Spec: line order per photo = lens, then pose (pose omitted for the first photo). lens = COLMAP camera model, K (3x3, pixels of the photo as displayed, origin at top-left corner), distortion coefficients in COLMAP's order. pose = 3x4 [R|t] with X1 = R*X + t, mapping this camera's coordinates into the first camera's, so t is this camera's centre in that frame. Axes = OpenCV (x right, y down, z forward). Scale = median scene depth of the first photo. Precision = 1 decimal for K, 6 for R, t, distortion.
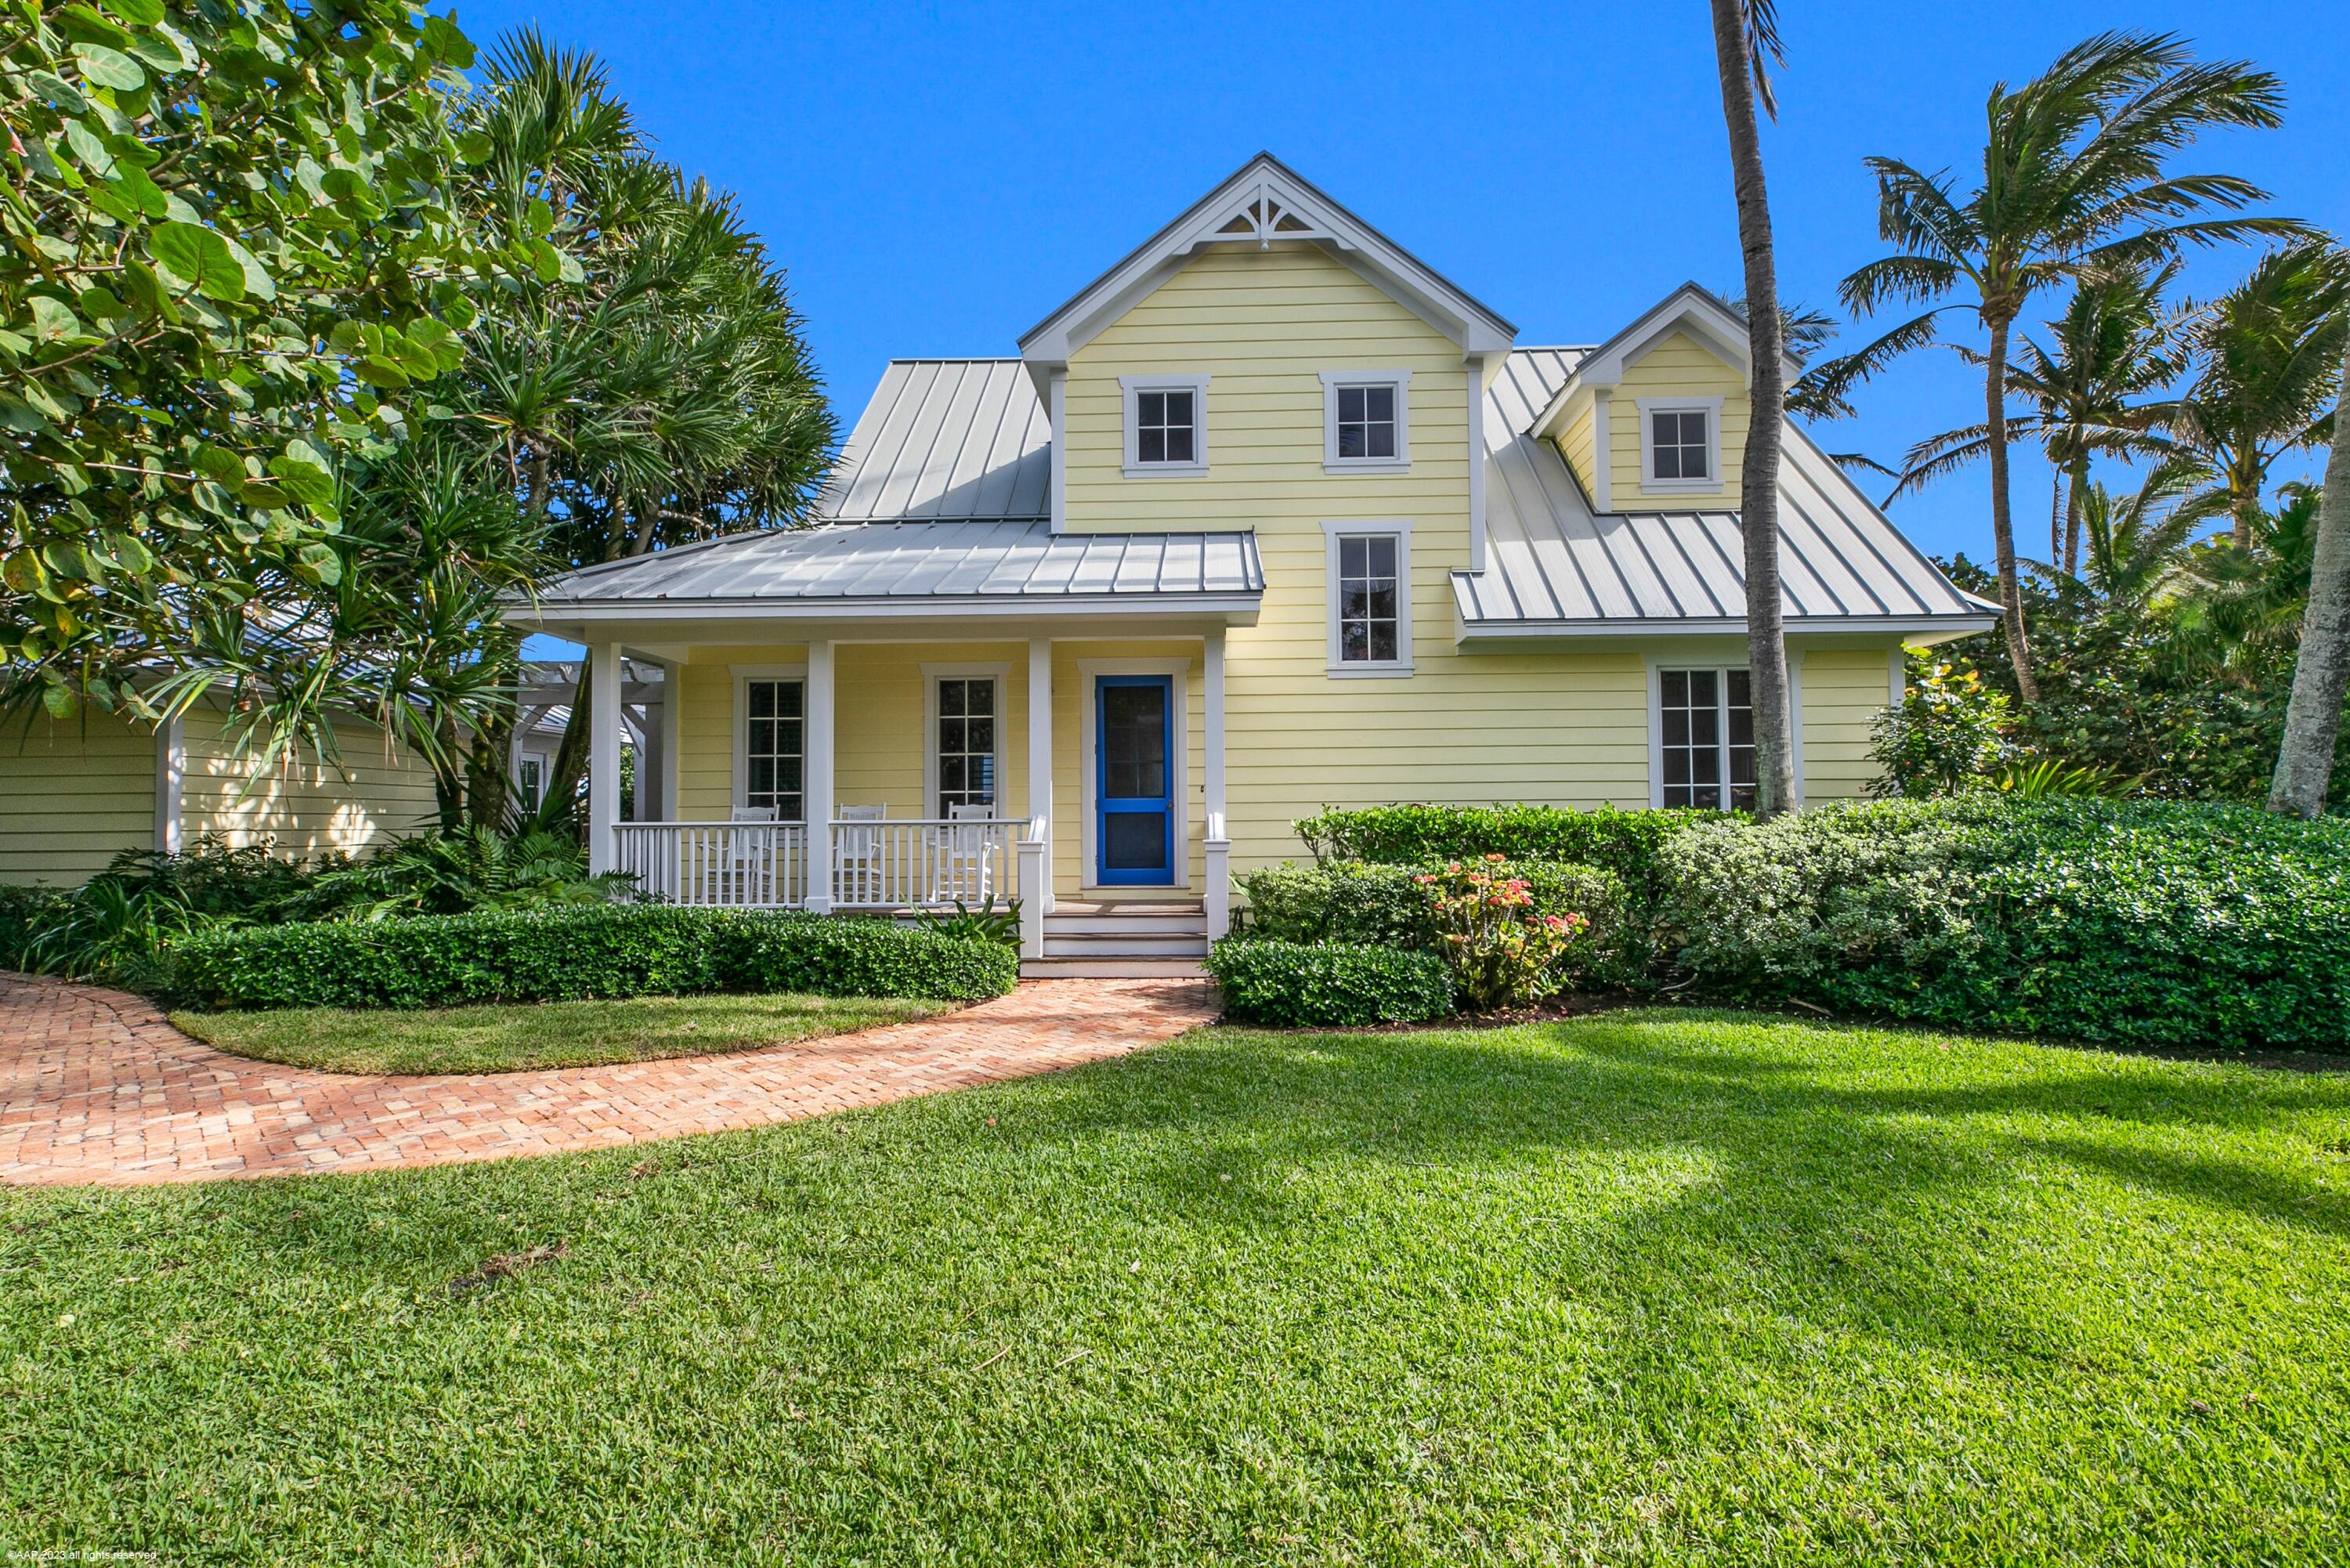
lens RADIAL K [[1088.0, 0, 1174.9], [0, 1088.0, 774.9], [0, 0, 1]] dist [0.004646, 0.000287]
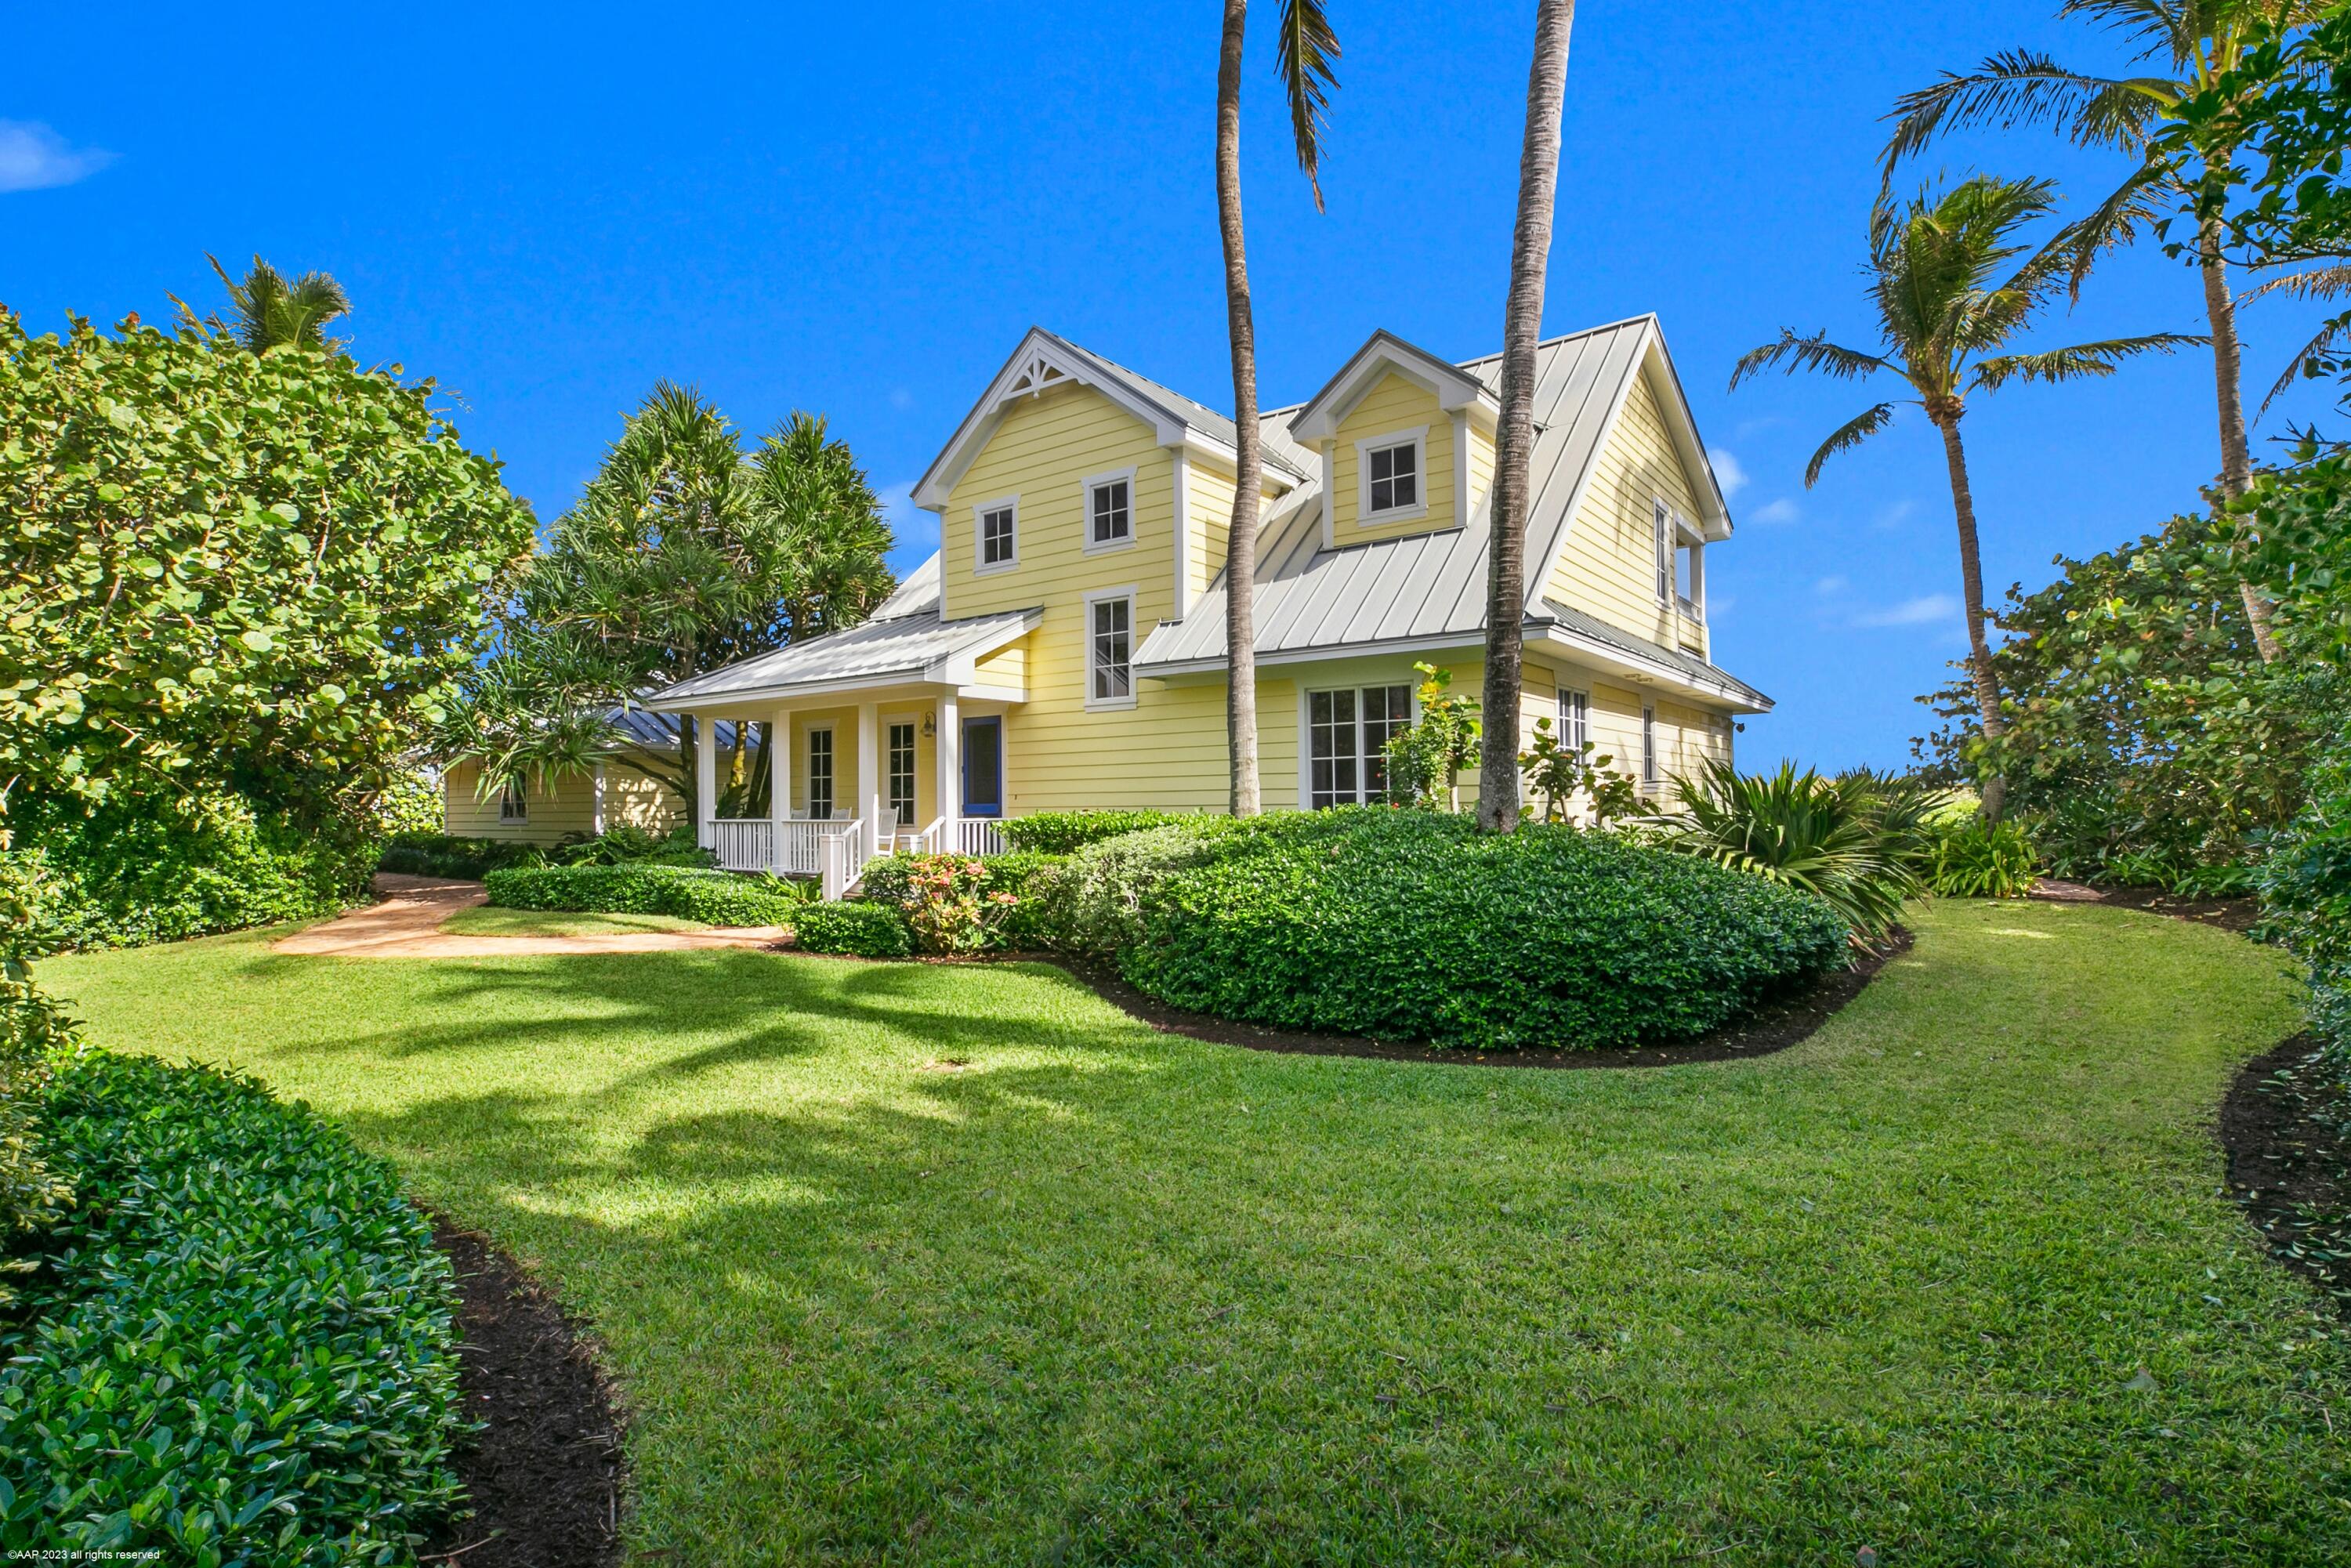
lens RADIAL K [[1088.5, 0, 1173.0], [0, 1088.5, 790.6], [0, 0, 1]] dist [0.004646, 0.000287]
pose [[0.820837, -0.006746, -0.571122, 0.974180], [0.016730, 0.999785, 0.012236, -0.008673], [0.570917, -0.019599, 0.820774, -0.022330]]
